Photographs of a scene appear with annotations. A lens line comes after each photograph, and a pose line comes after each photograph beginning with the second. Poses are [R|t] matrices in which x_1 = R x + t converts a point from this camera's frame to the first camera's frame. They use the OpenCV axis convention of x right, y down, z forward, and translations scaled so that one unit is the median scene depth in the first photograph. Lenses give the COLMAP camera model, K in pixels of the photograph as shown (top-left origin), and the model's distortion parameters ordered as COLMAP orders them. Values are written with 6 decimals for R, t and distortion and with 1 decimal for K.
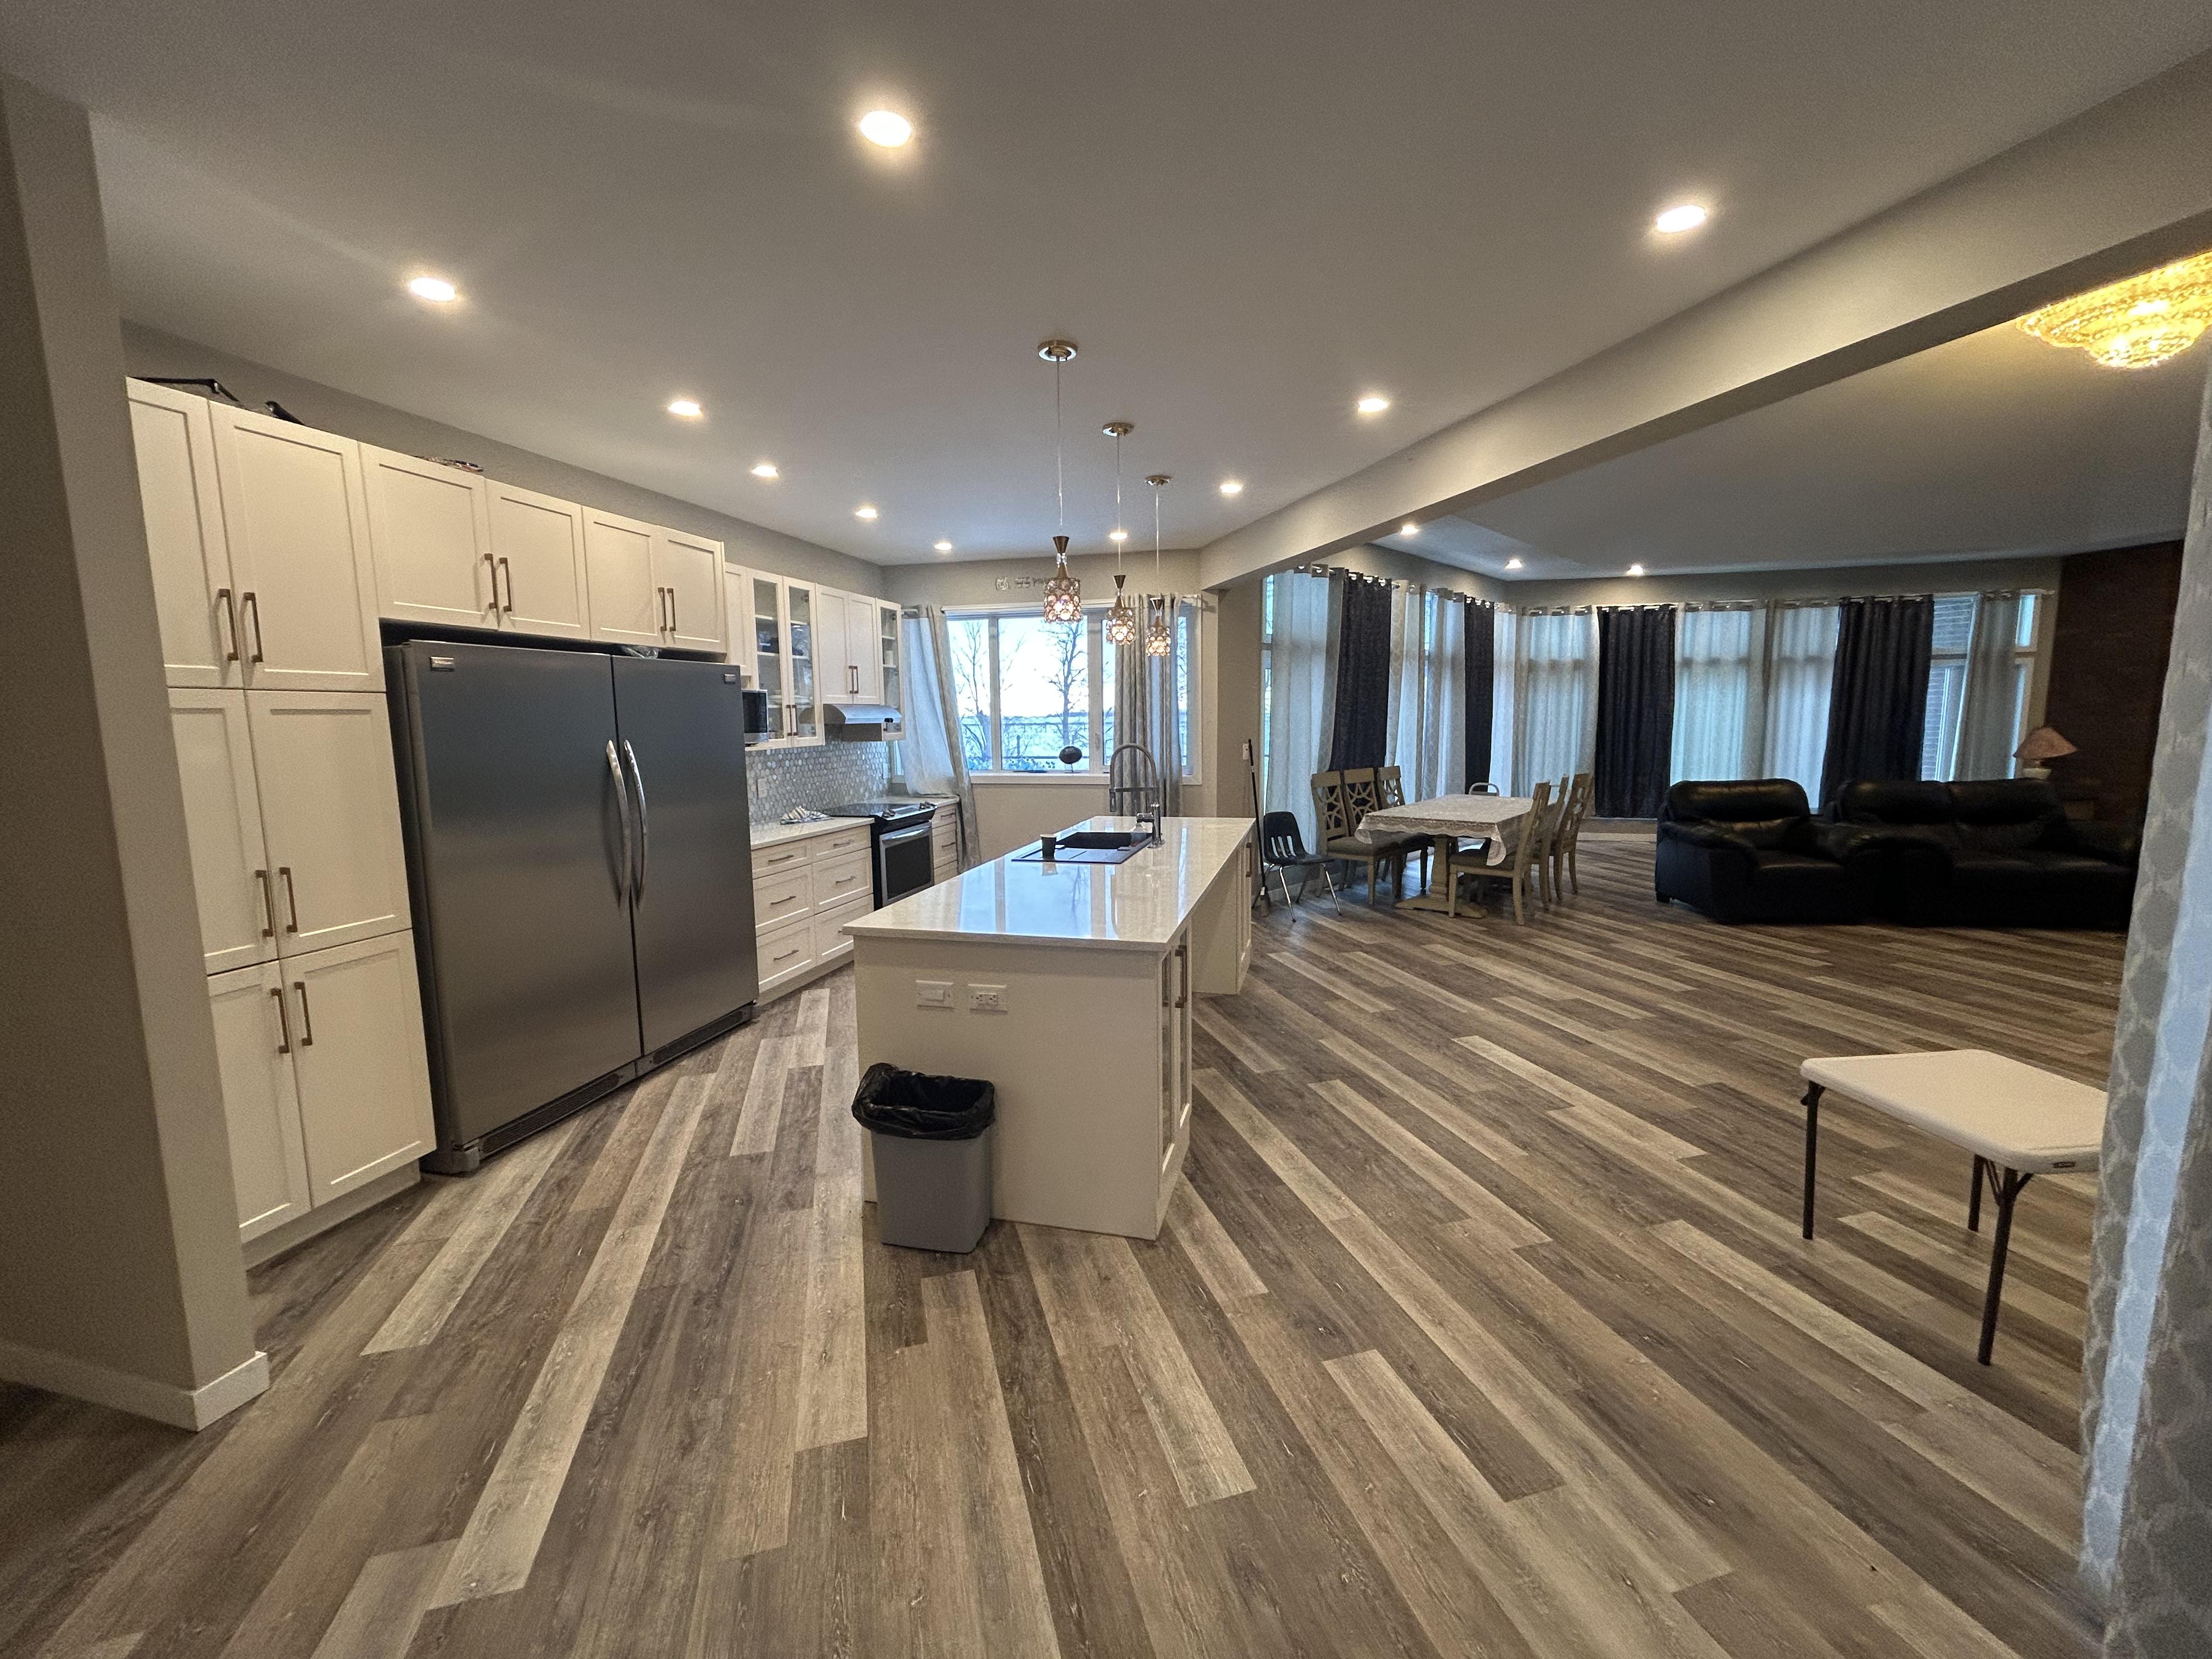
lens RADIAL K [[893.6, 0, 1114.1], [0, 893.6, 827.6], [0, 0, 1]] dist [-0.001248, 0.000153]
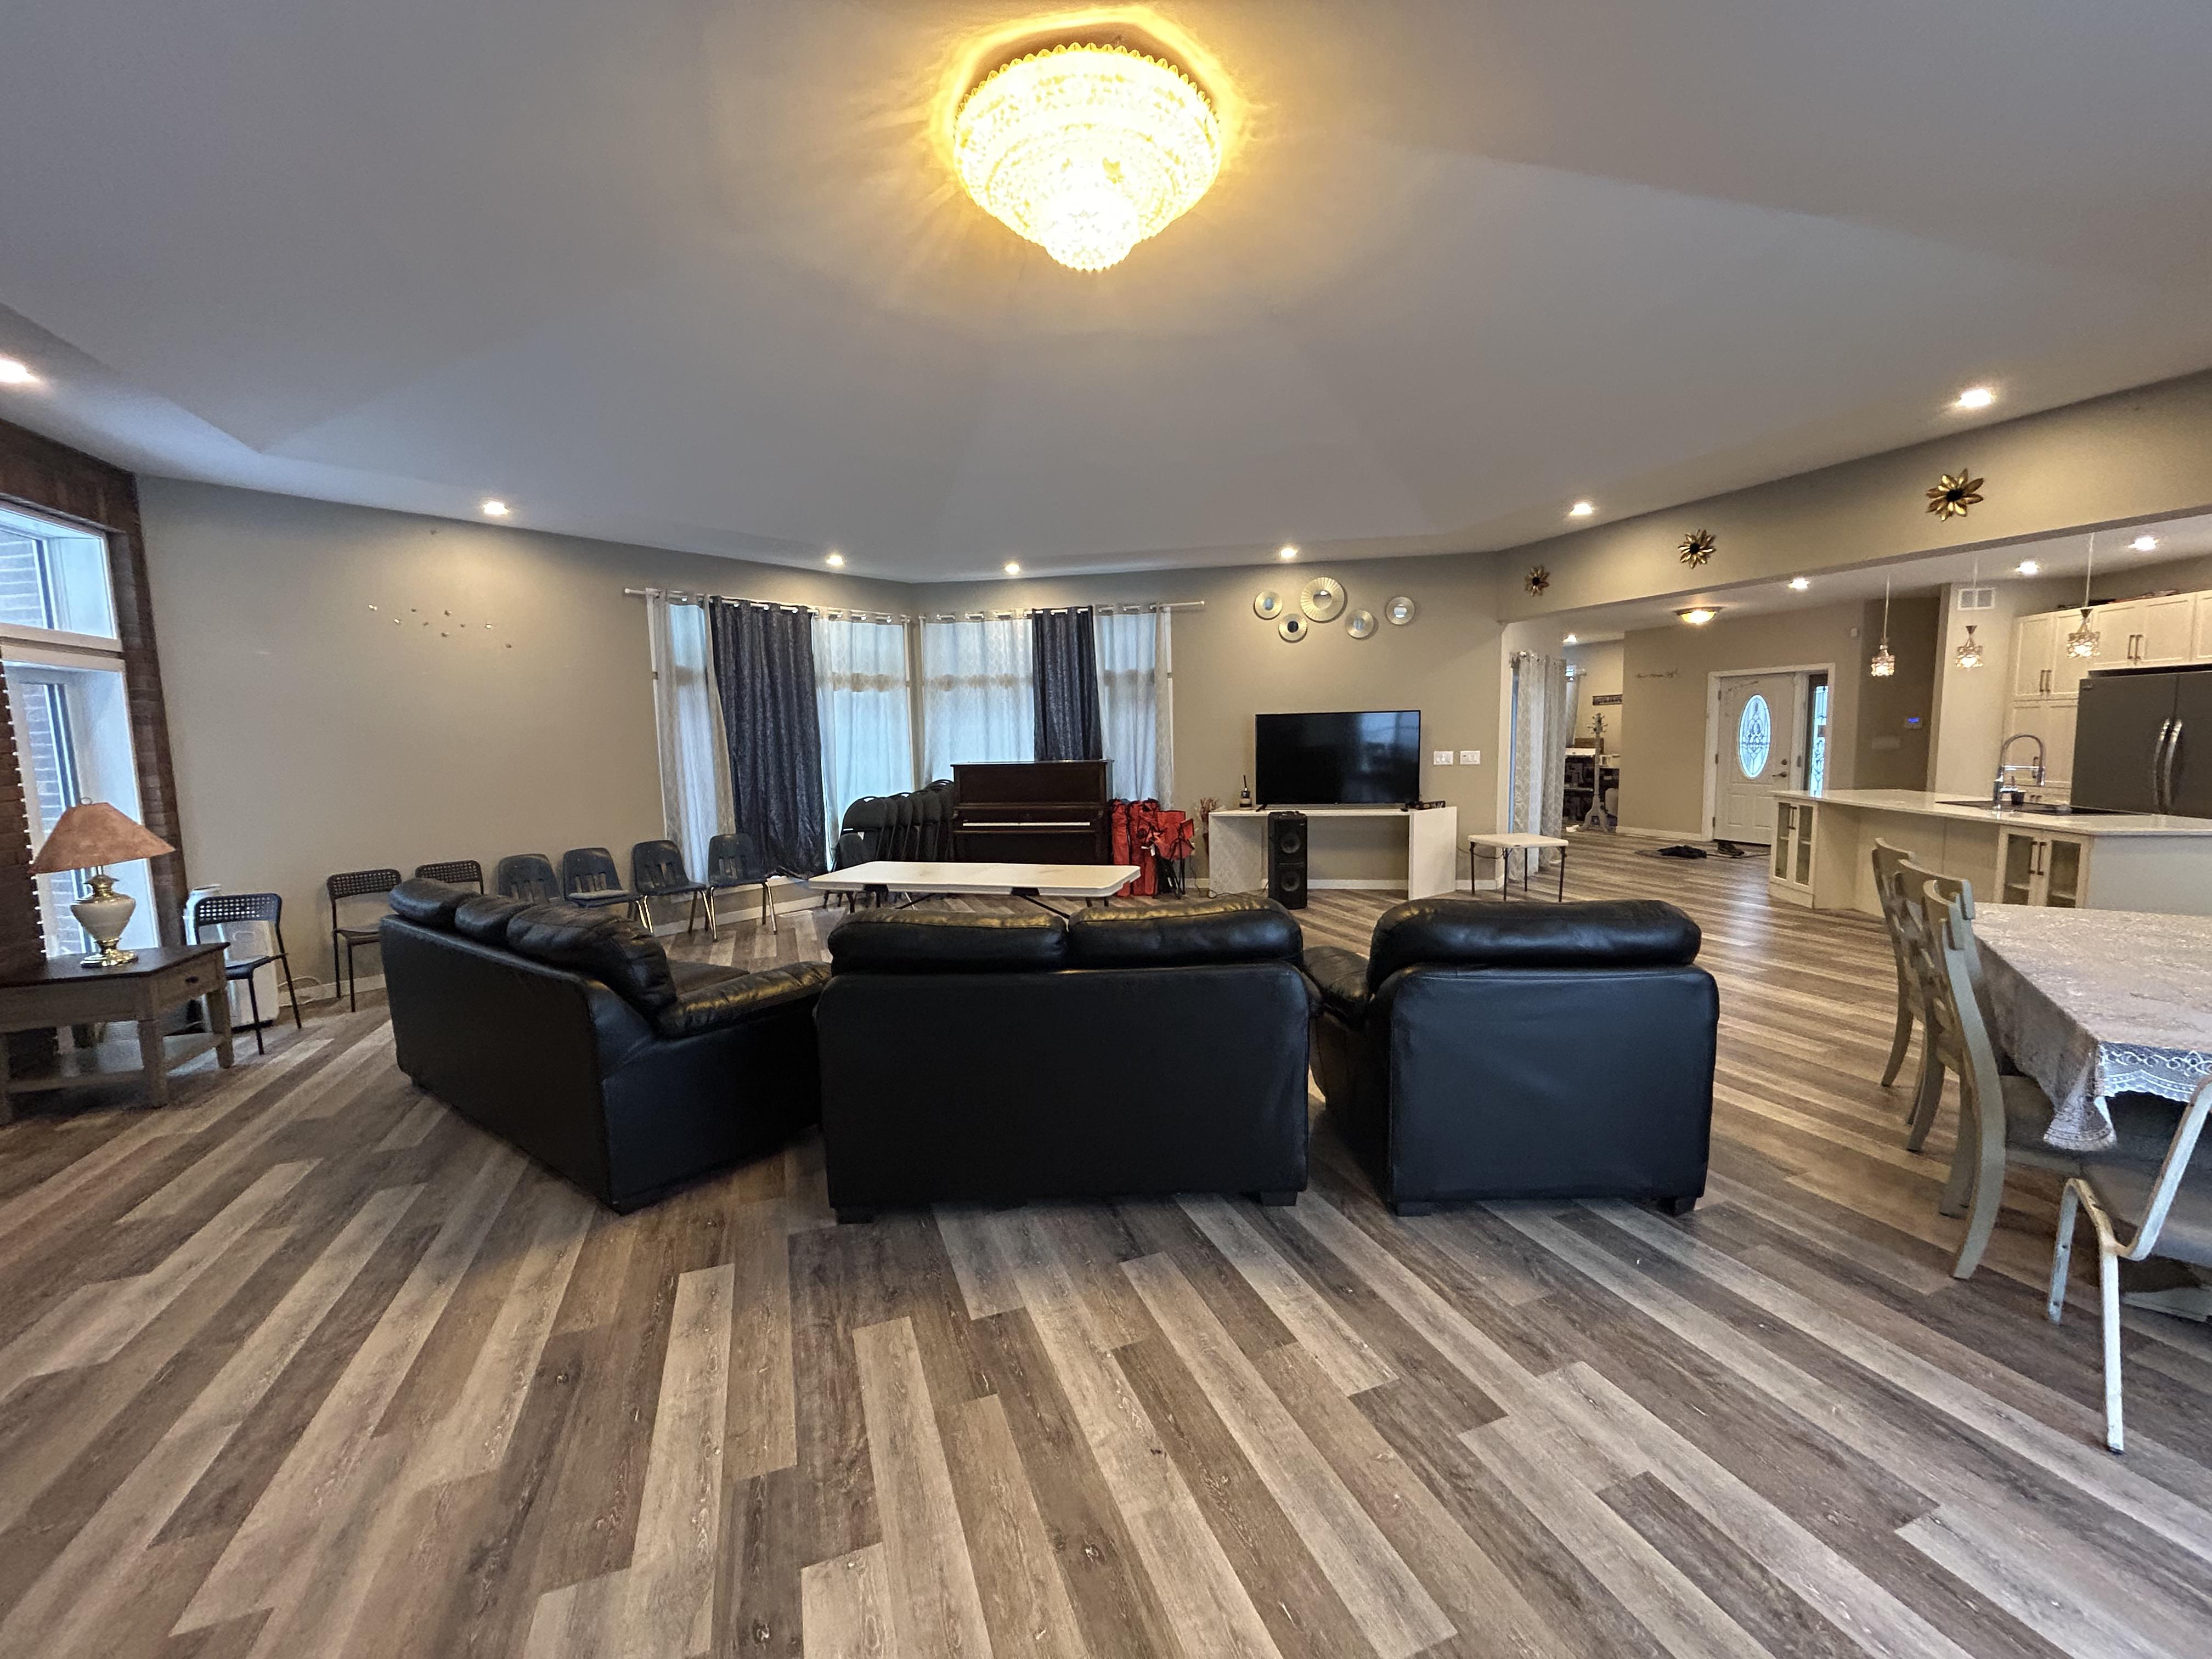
lens RADIAL K [[897.4, 0, 1105.6], [0, 897.4, 825.7], [0, 0, 1]] dist [-0.000133, 0.000947]
pose [[-0.997122, 0.041321, -0.063563, 1.748435], [0.025885, 0.973587, 0.226843, -0.360155], [0.071257, 0.224545, -0.971855, 2.700192]]
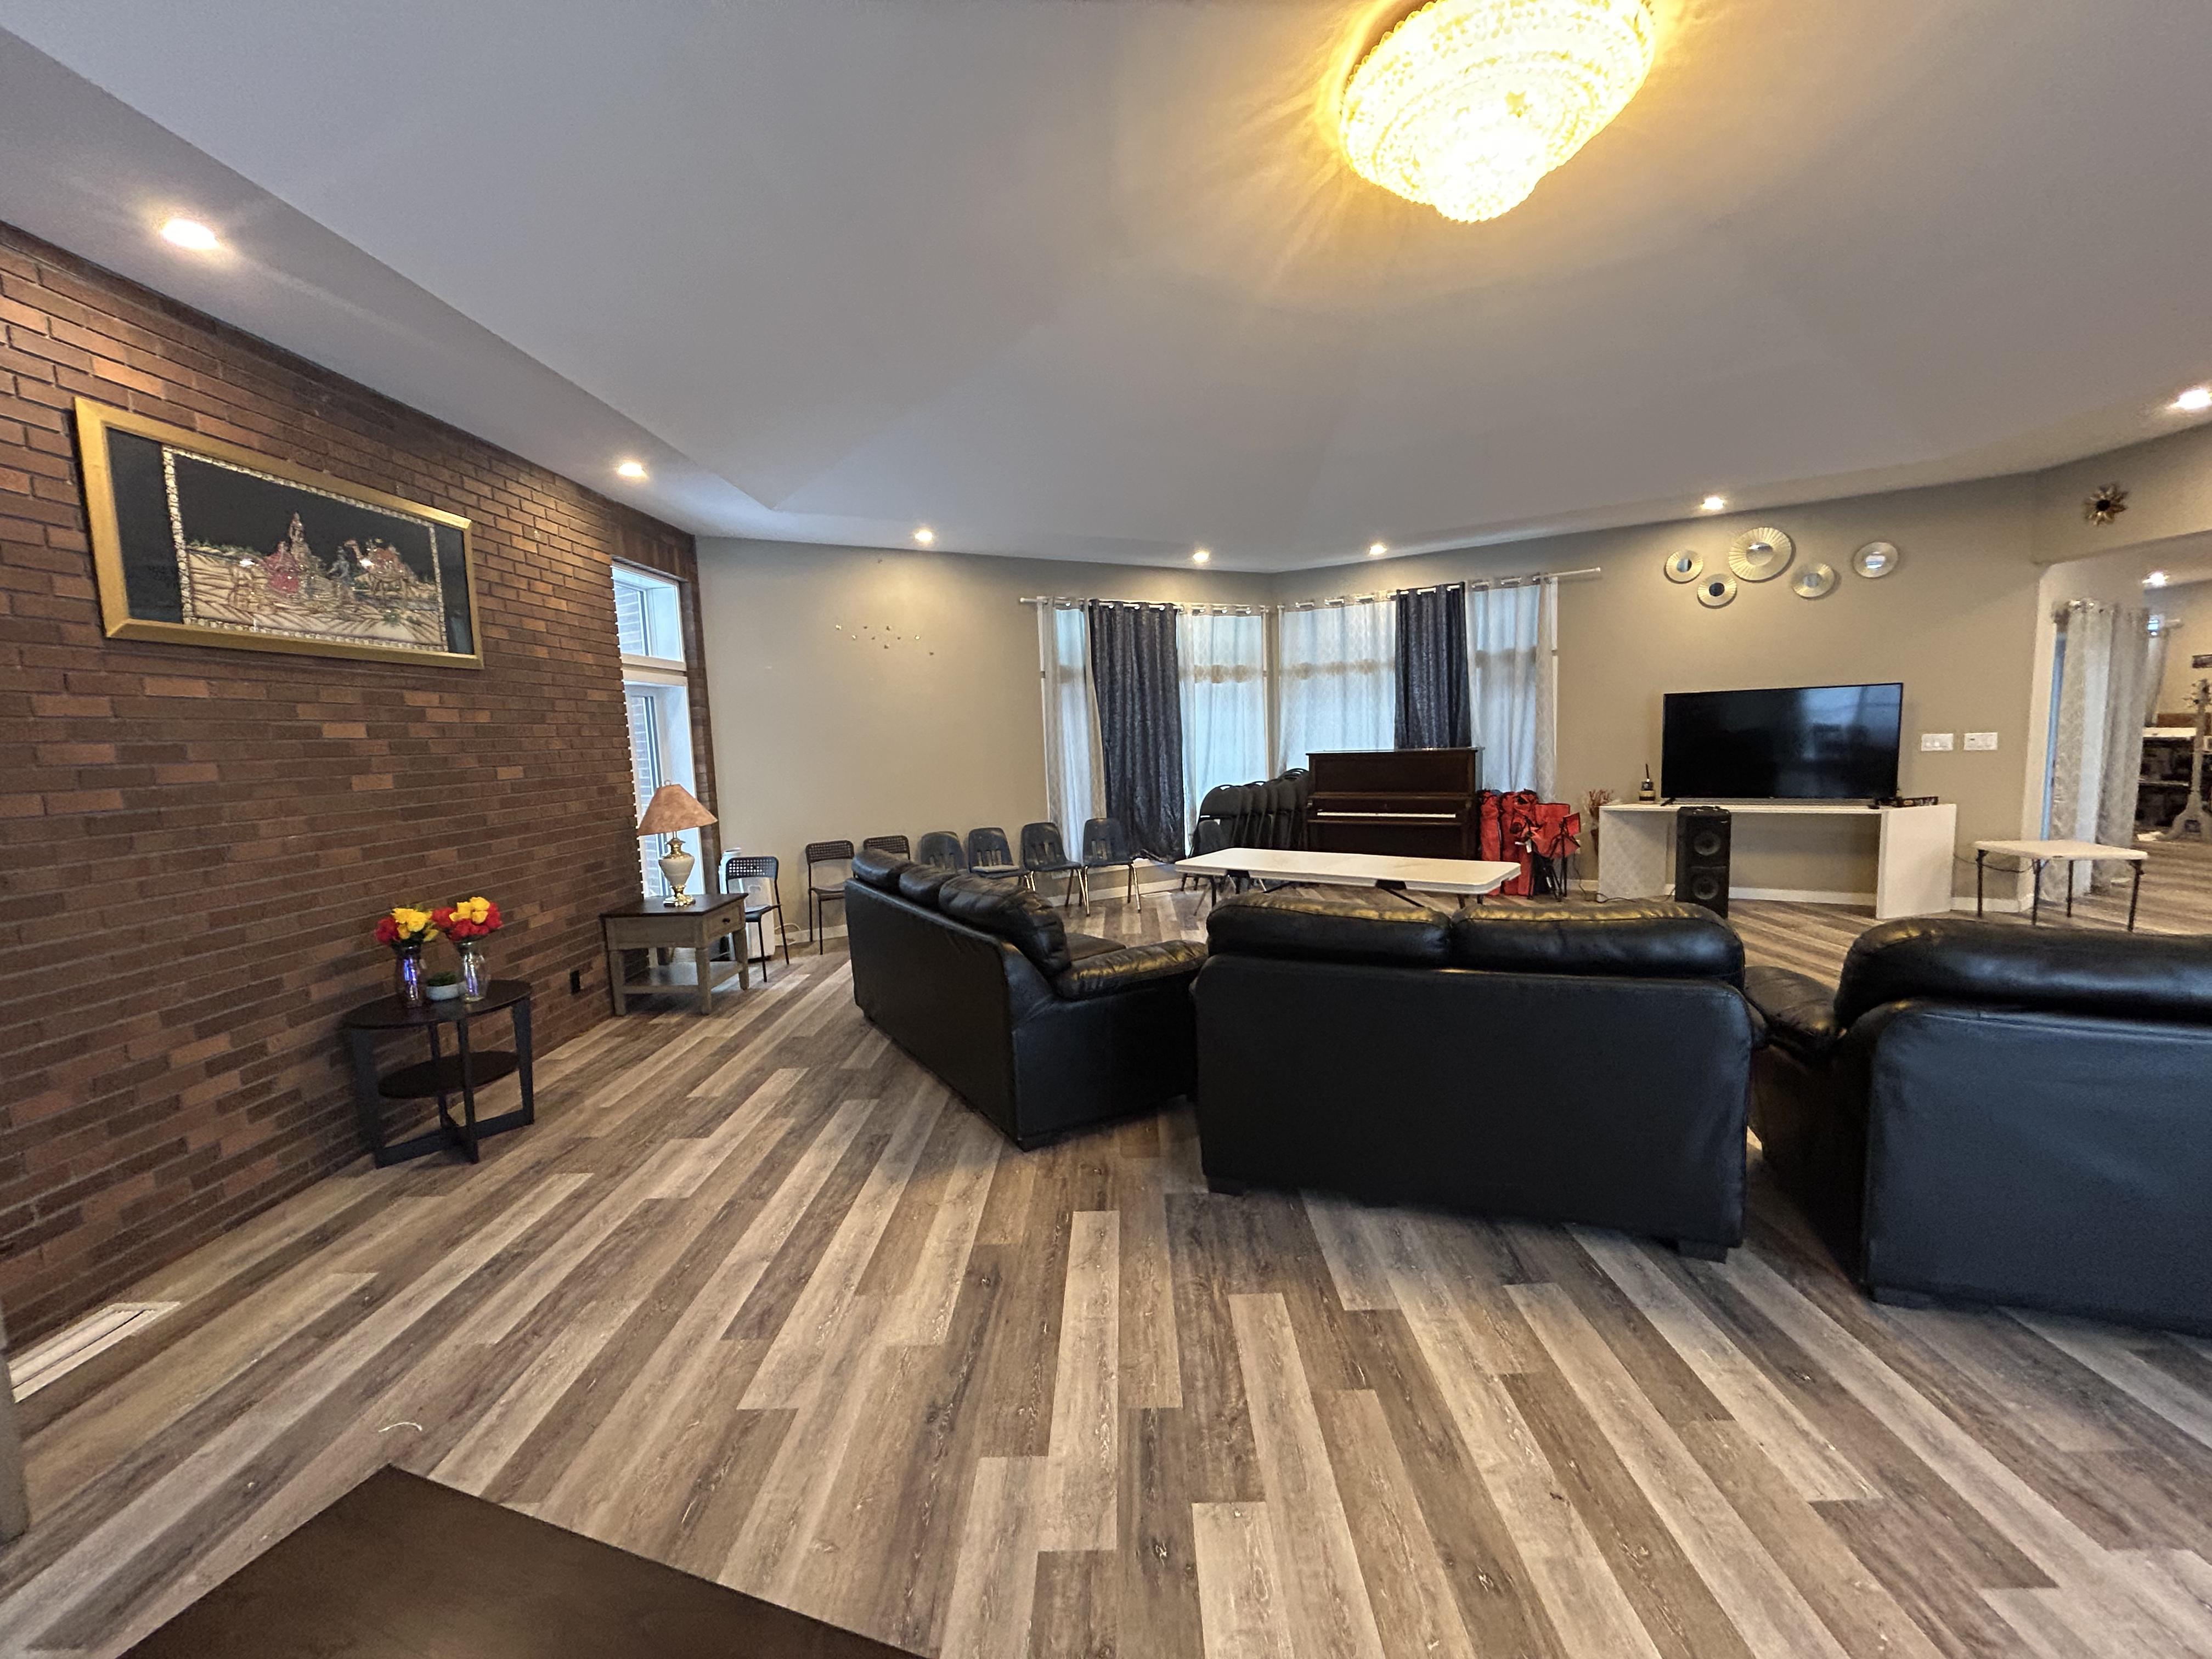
lens RADIAL K [[896.3, 0, 1104.7], [0, 896.3, 826.3], [0, 0, 1]] dist [0.000927, 0.000609]
pose [[-0.951460, 0.016172, 0.307348, 1.782874], [0.086933, 0.972076, 0.217970, -0.363003], [-0.295241, 0.234108, -0.926297, 2.712305]]
